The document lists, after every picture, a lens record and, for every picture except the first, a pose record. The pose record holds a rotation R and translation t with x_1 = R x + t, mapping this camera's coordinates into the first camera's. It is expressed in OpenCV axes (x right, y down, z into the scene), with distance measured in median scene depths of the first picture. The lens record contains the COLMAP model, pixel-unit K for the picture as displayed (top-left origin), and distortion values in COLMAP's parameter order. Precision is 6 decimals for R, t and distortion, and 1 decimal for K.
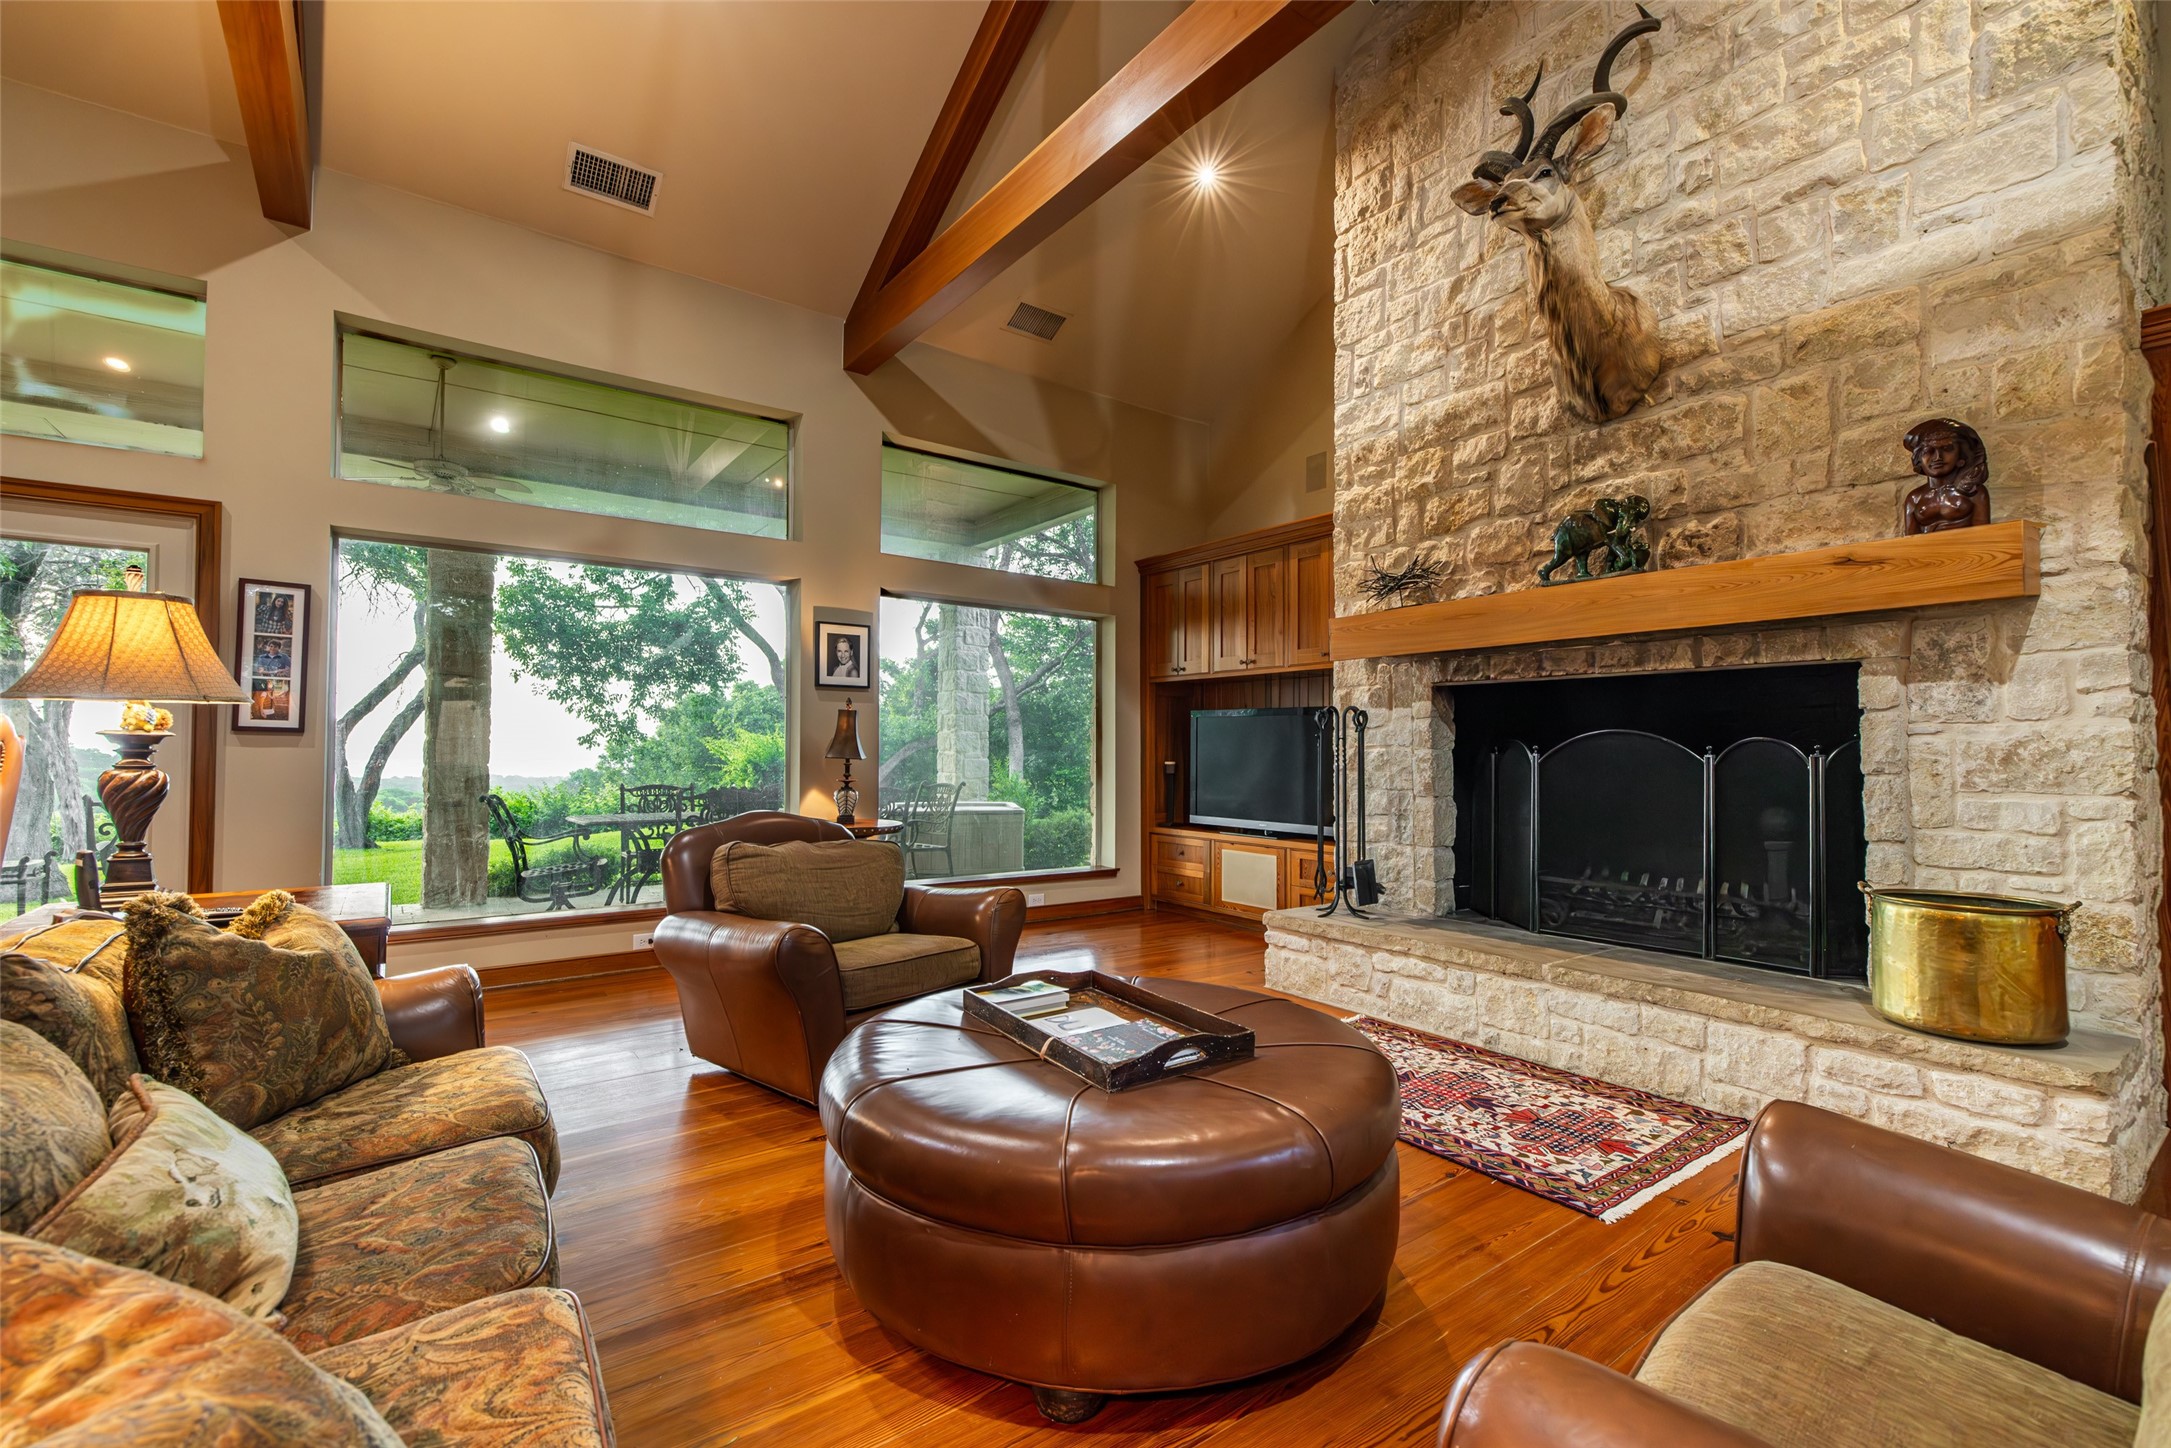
lens RADIAL K [[936.5, 0, 1111.4], [0, 936.5, 723.3], [0, 0, 1]] dist [0.003027, 0.000214]
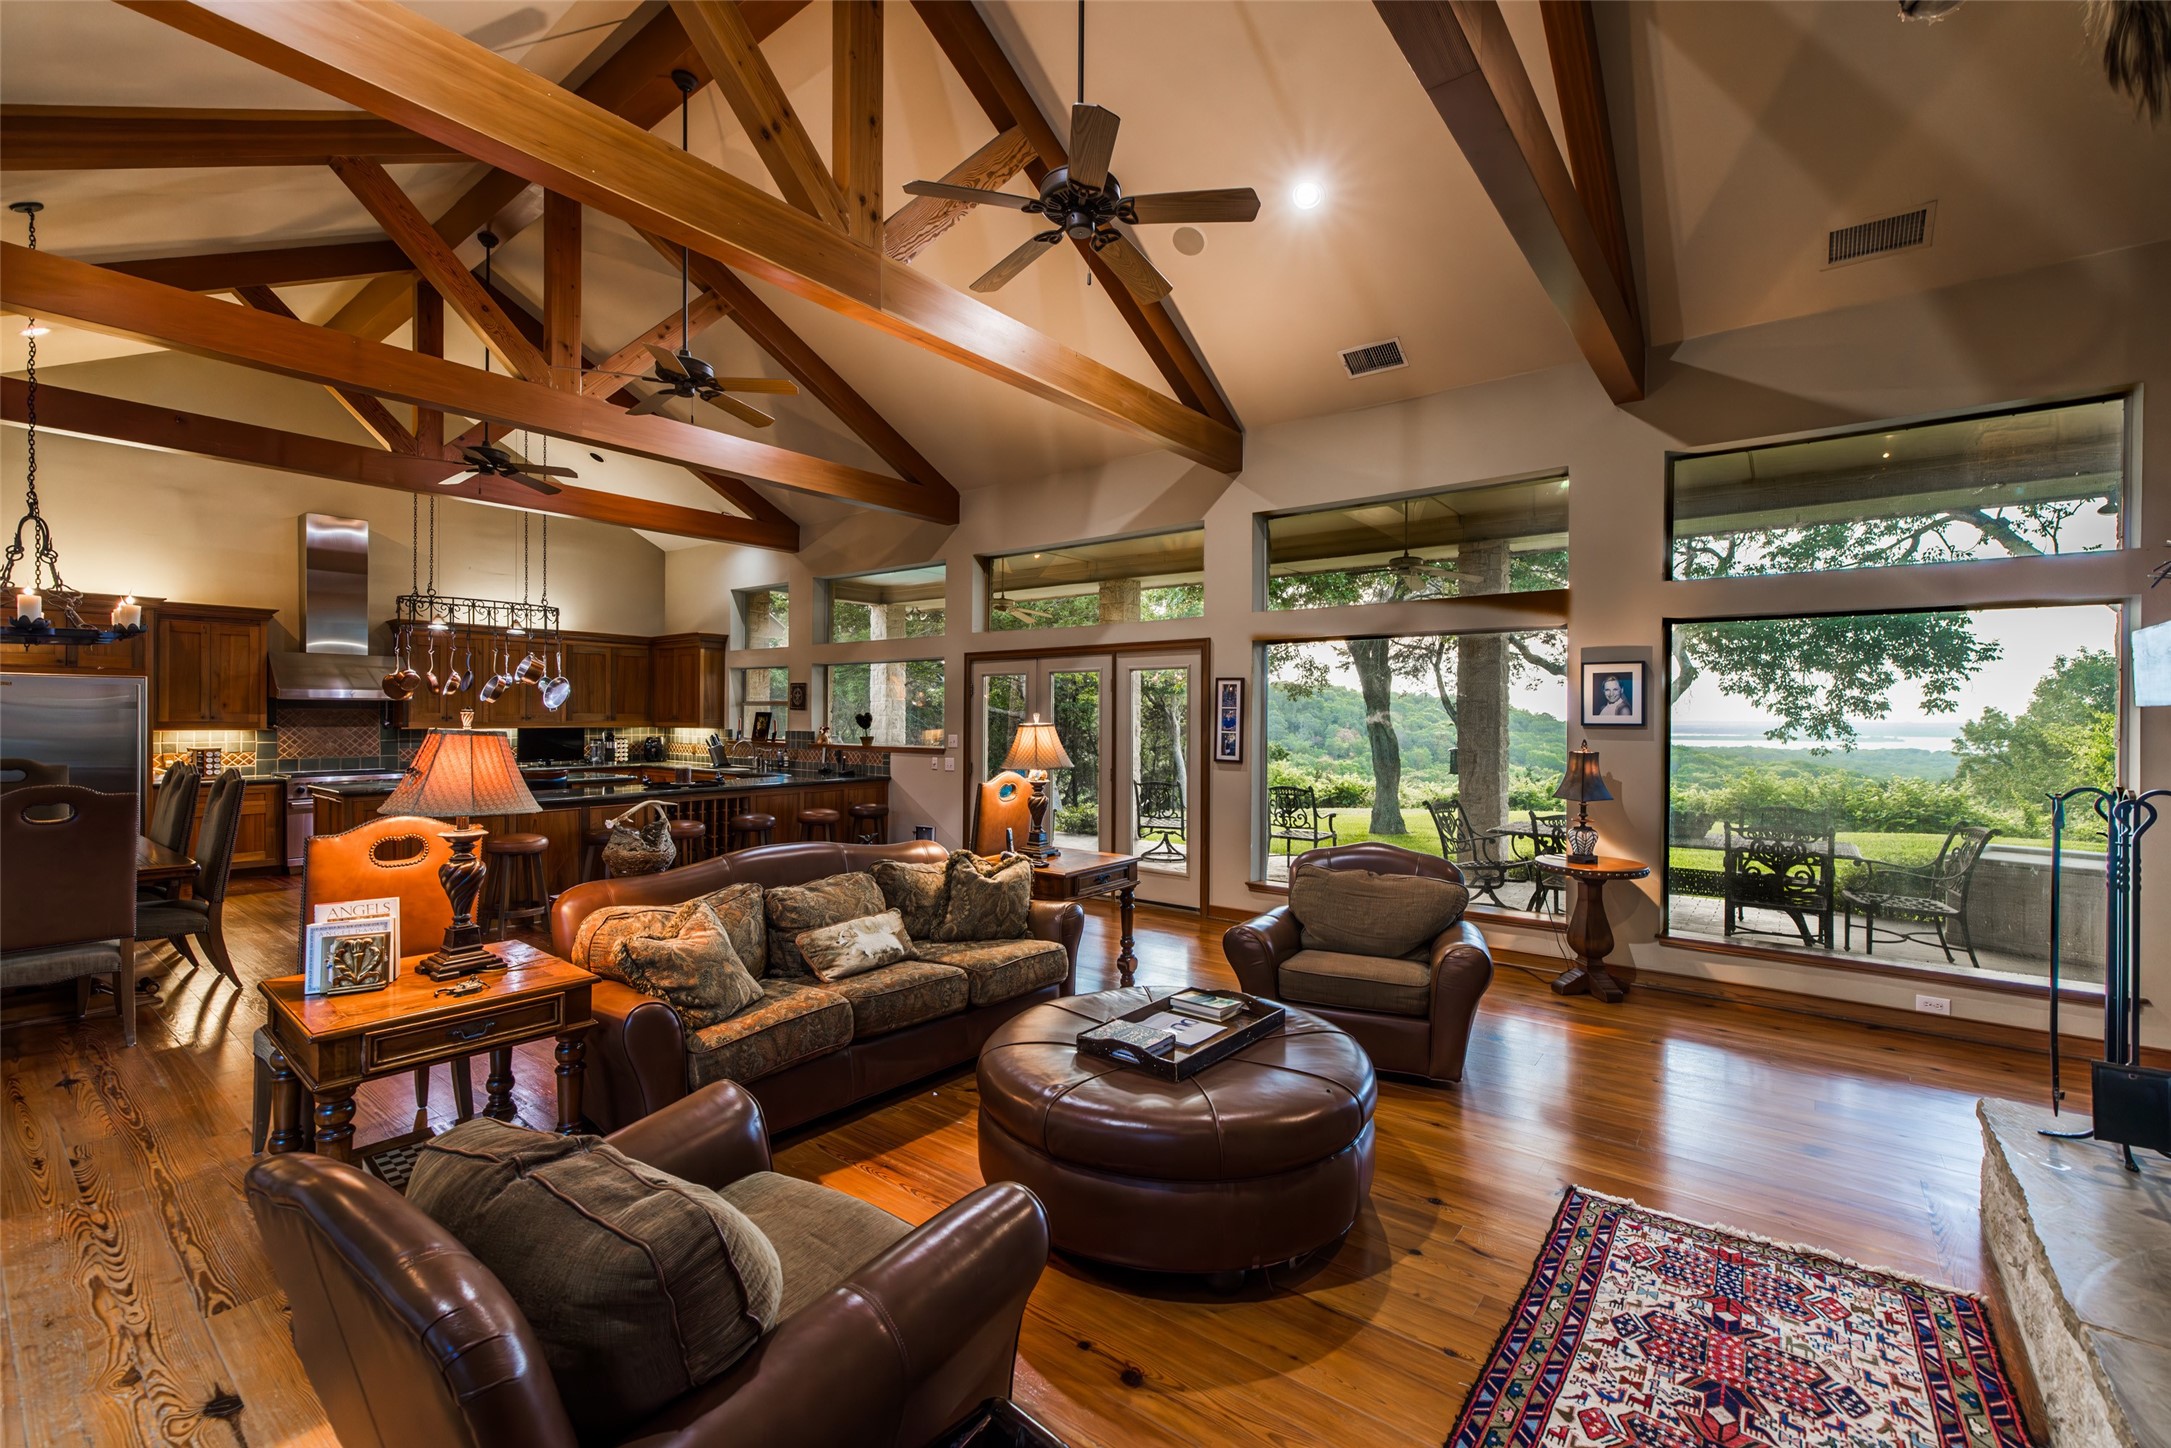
lens RADIAL K [[936.5, 0, 1111.4], [0, 936.5, 723.3], [0, 0, 1]] dist [0.003027, 0.000214]
pose [[0.266120, 0.009791, -0.963890, 0.772708], [0.021634, 0.999636, 0.016127, -0.098829], [0.963697, -0.025145, 0.265811, 0.311290]]
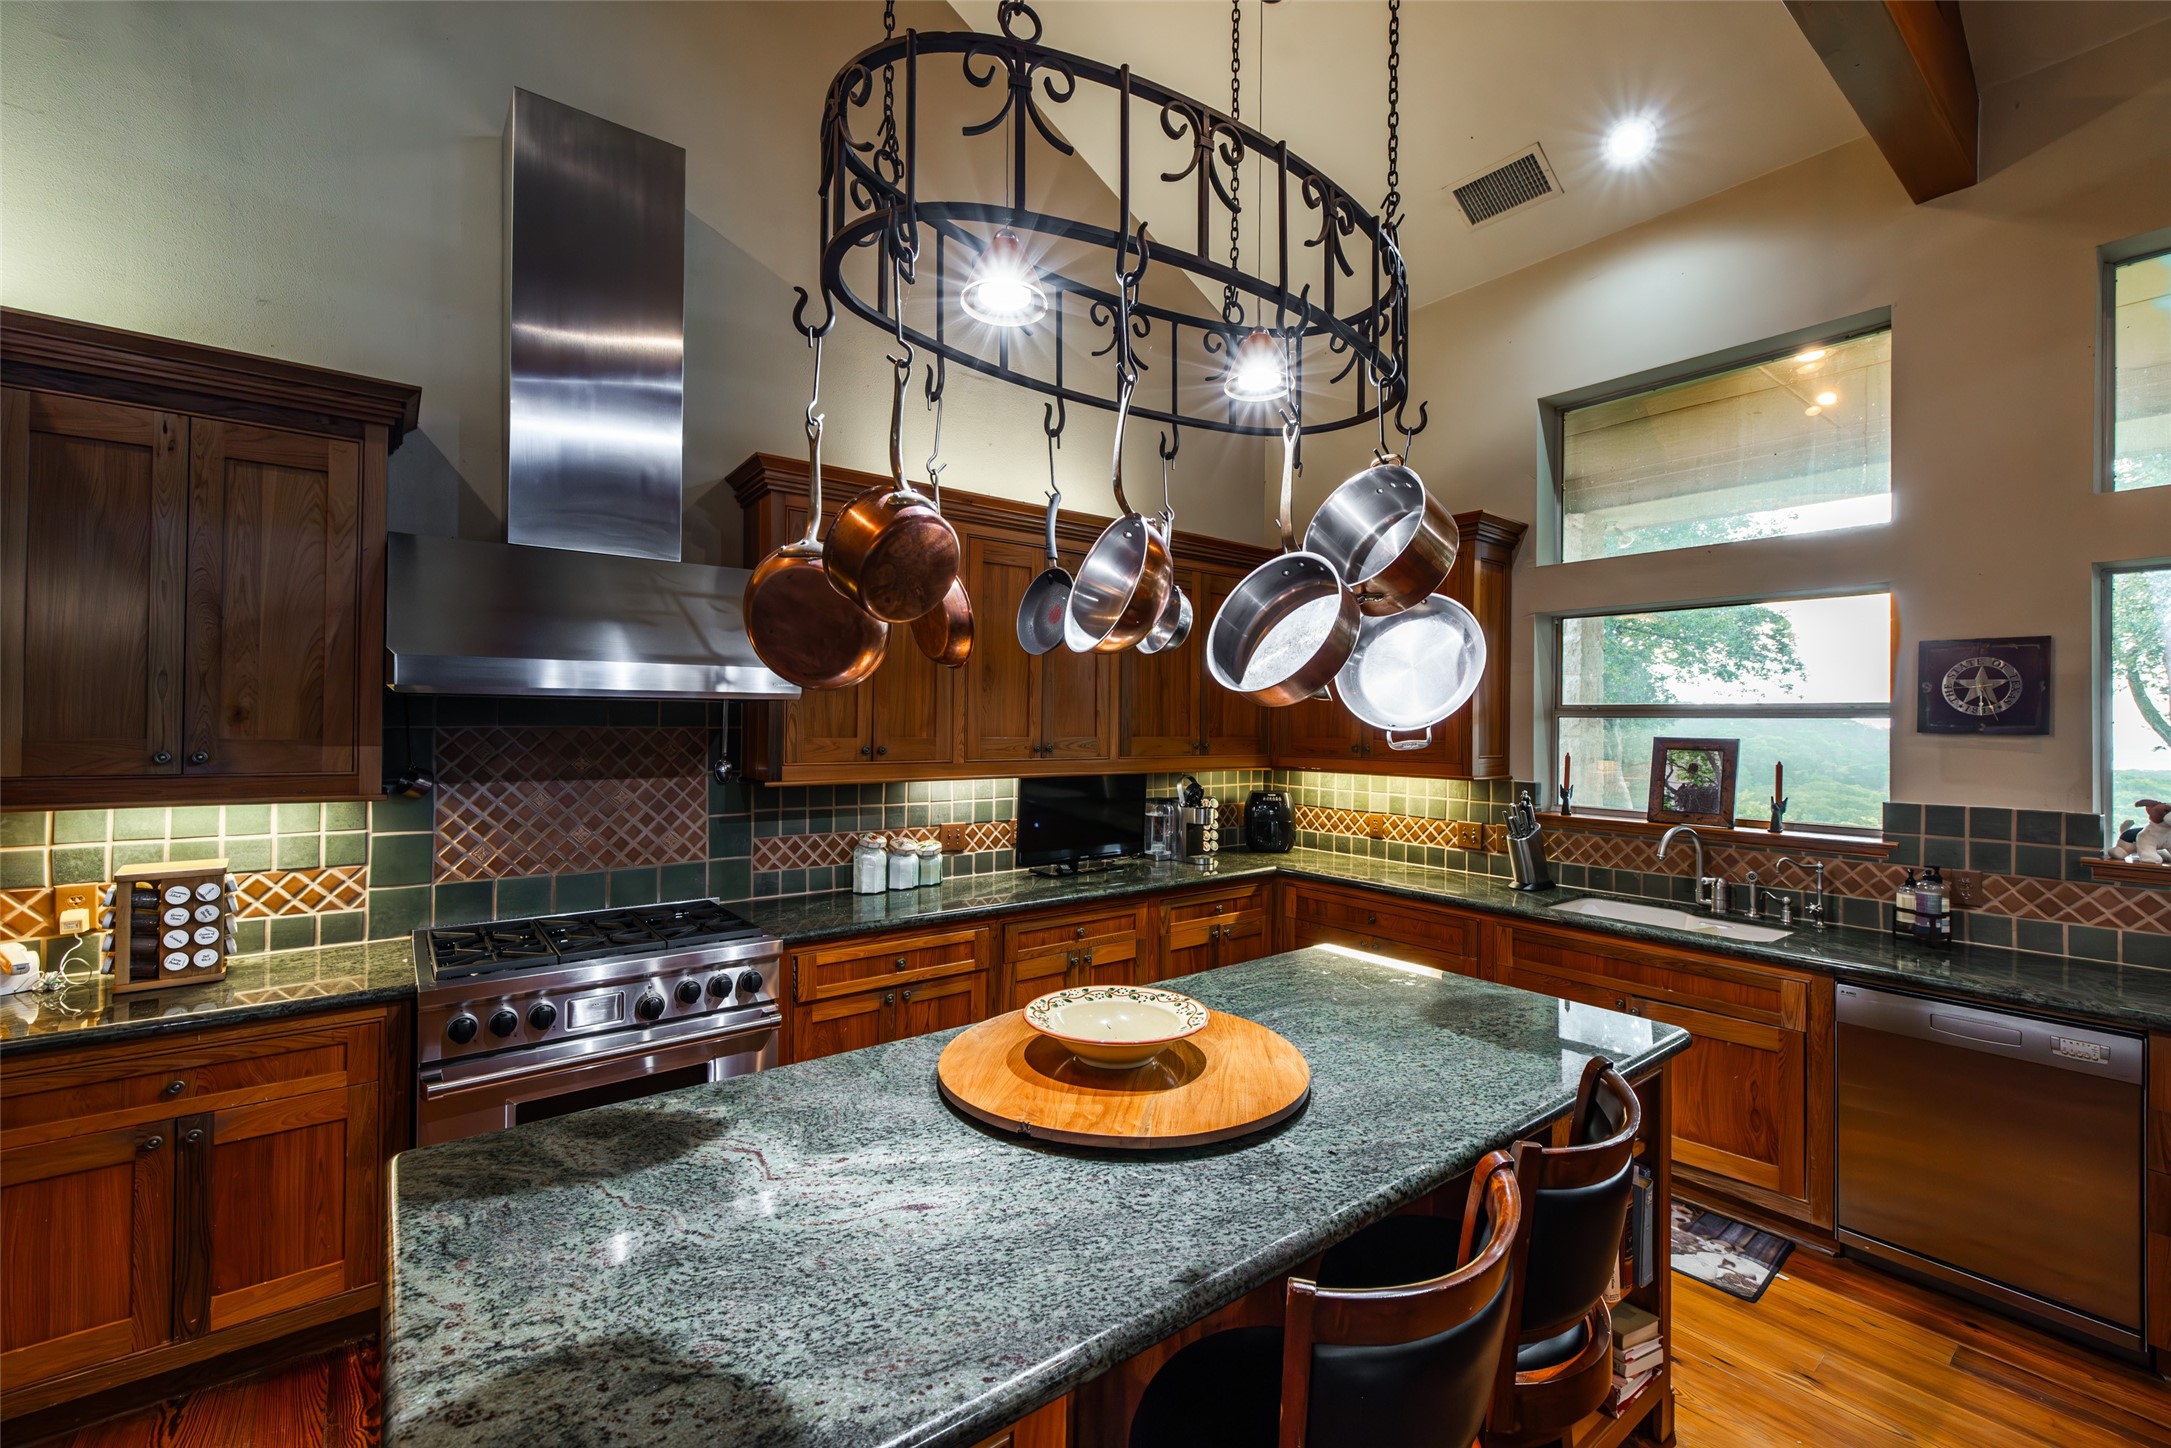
lens RADIAL K [[936.5, 0, 1111.4], [0, 936.5, 723.3], [0, 0, 1]] dist [0.003027, 0.000214]
pose [[0.034677, -0.000580, -0.999398, 0.720969], [0.018011, 0.999838, 0.000044, -0.099735], [0.999236, -0.018002, 0.034682, 0.289299]]
